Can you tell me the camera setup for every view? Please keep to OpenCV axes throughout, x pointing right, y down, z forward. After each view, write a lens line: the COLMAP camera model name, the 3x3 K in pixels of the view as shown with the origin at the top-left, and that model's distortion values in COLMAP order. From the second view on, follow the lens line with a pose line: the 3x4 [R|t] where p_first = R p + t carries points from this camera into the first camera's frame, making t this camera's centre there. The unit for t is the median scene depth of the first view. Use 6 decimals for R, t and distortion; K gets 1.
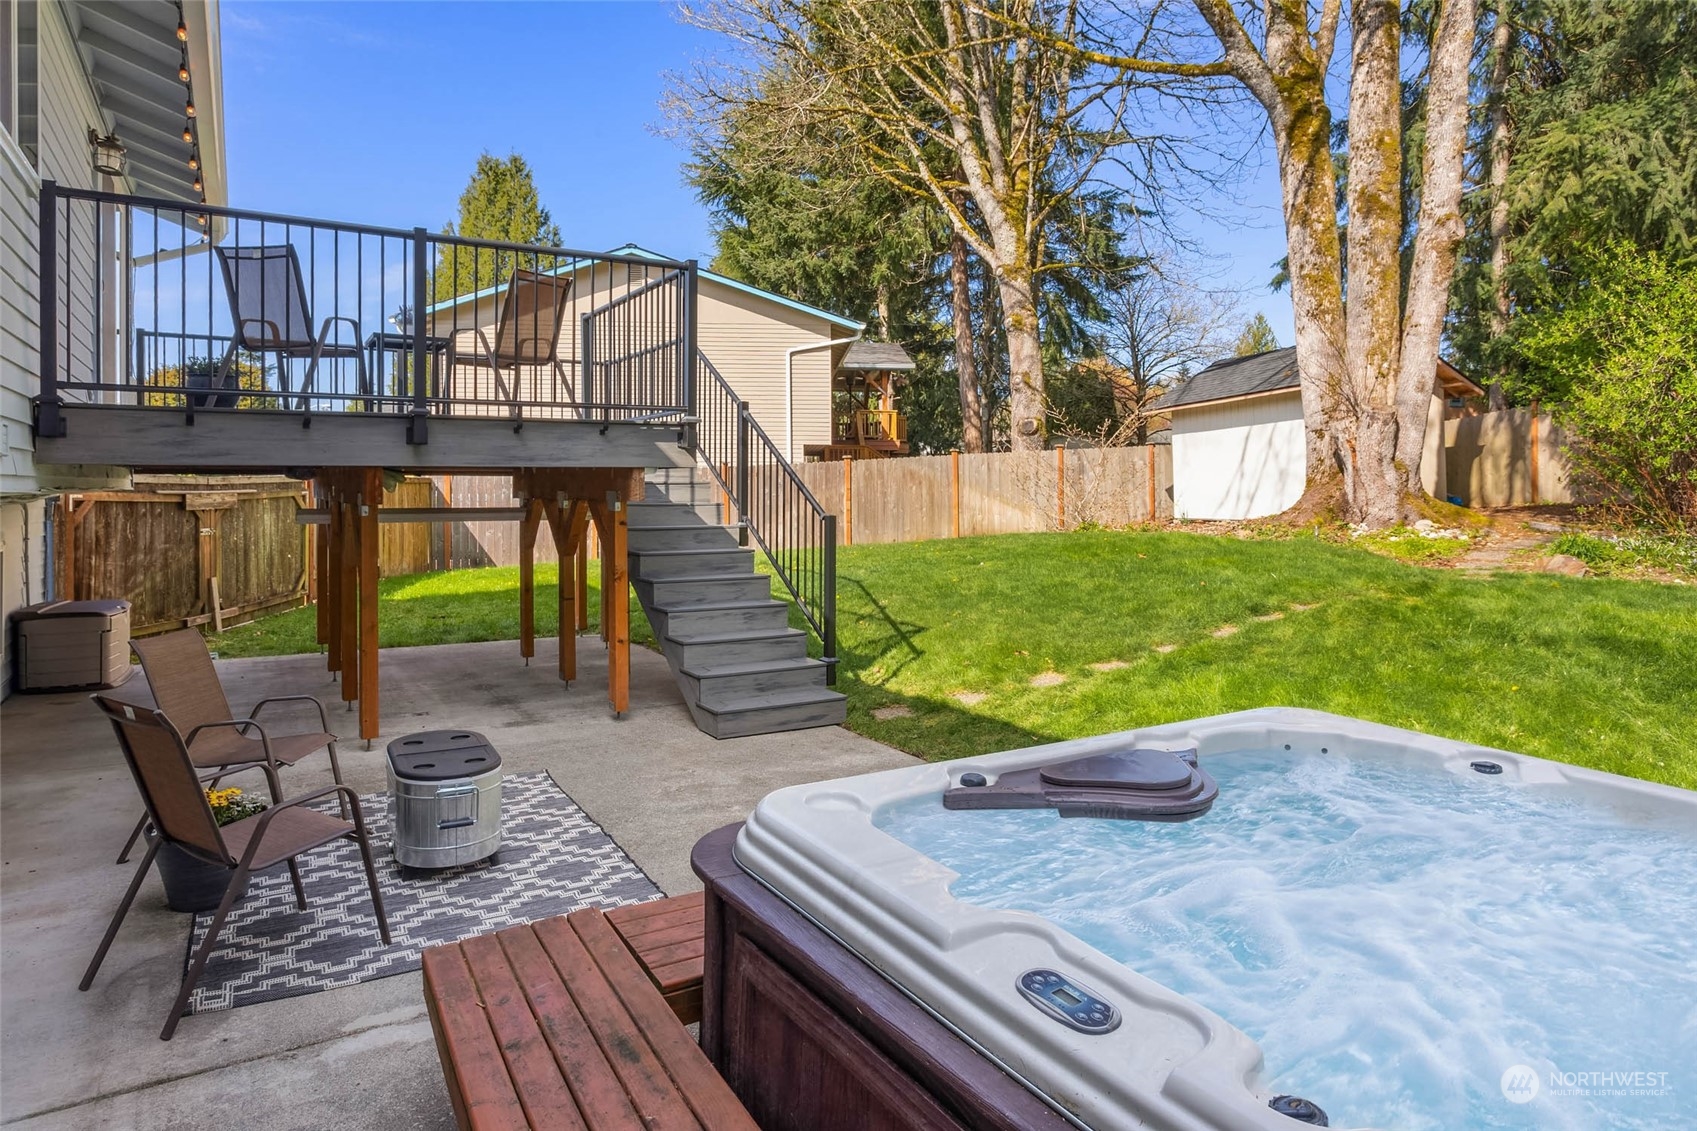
lens RADIAL K [[949.2, 0, 843.9], [0, 949.2, 499.7], [0, 0, 1]] dist [-0.023853, -0.000431]
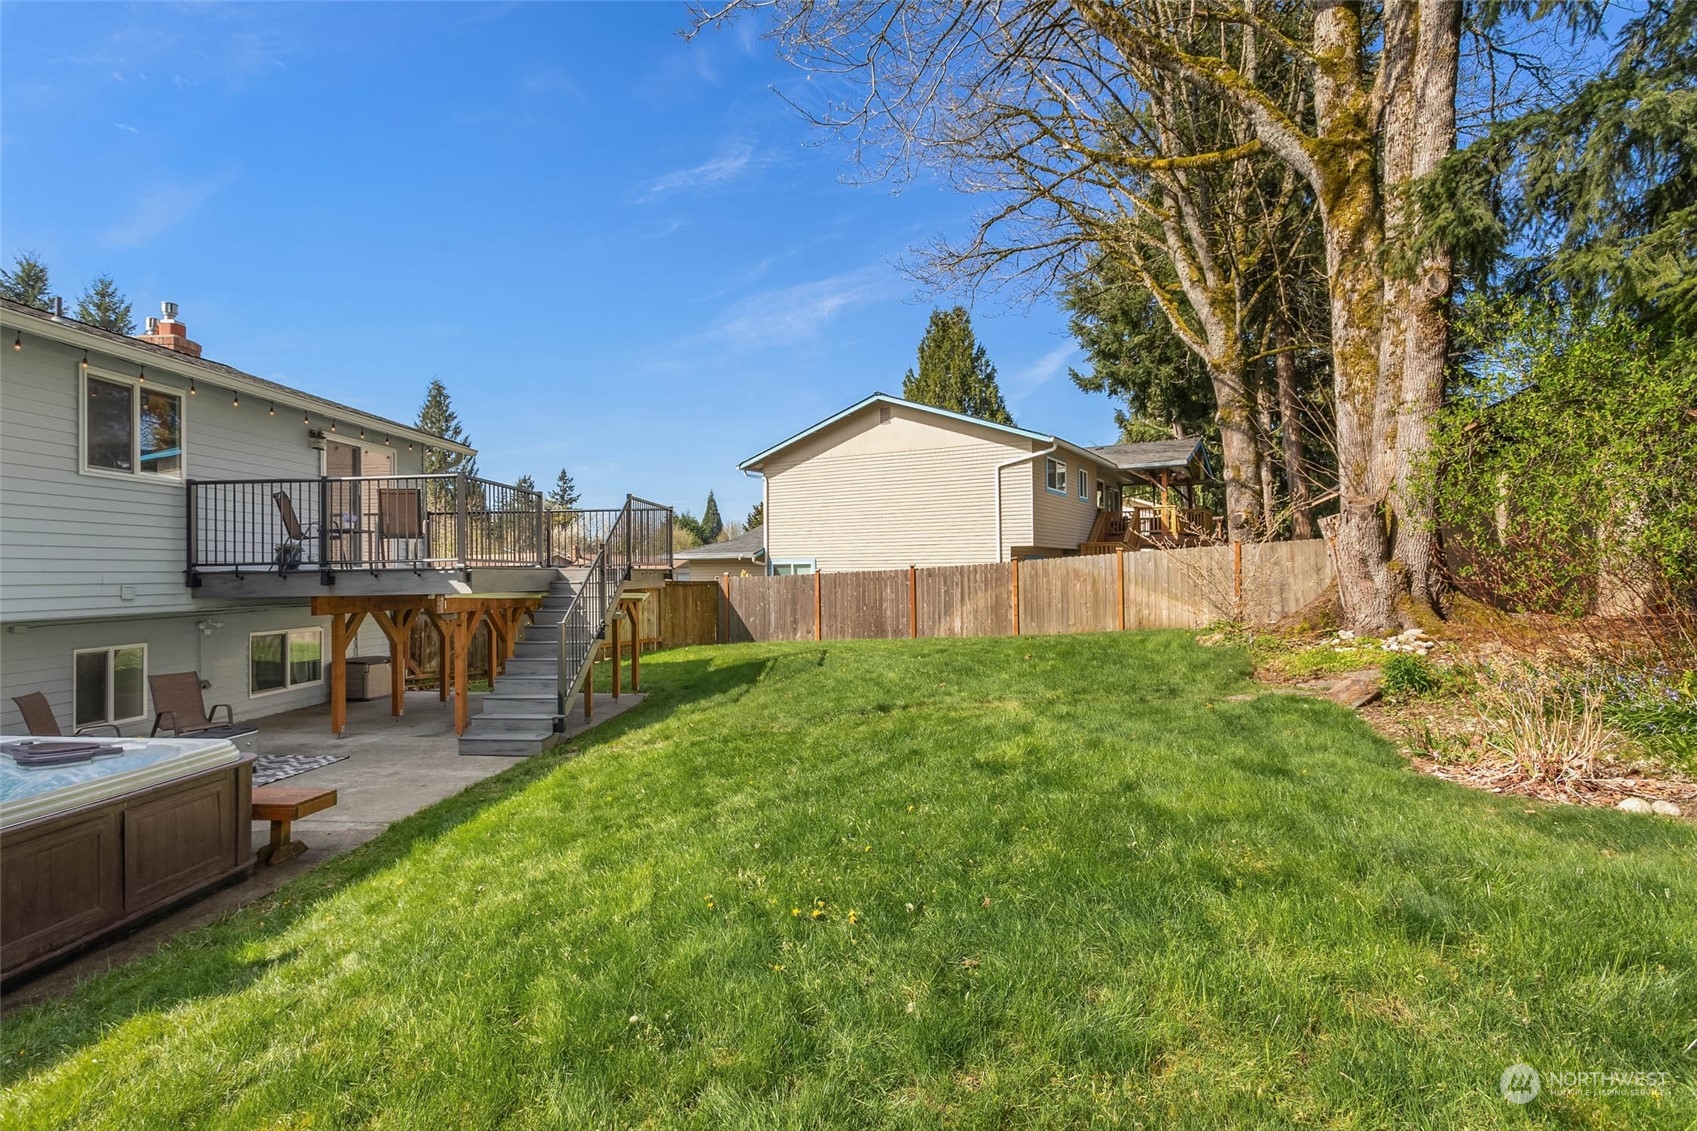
lens RADIAL K [[854.7, 0, 848.5], [0, 854.7, 565.5], [0, 0, 1]] dist [-0.000586, 0.000136]
pose [[0.818648, -0.018448, -0.573999, 0.414477], [0.007642, 0.999745, -0.021232, -0.015390], [0.574244, 0.012995, 0.818581, 0.044913]]
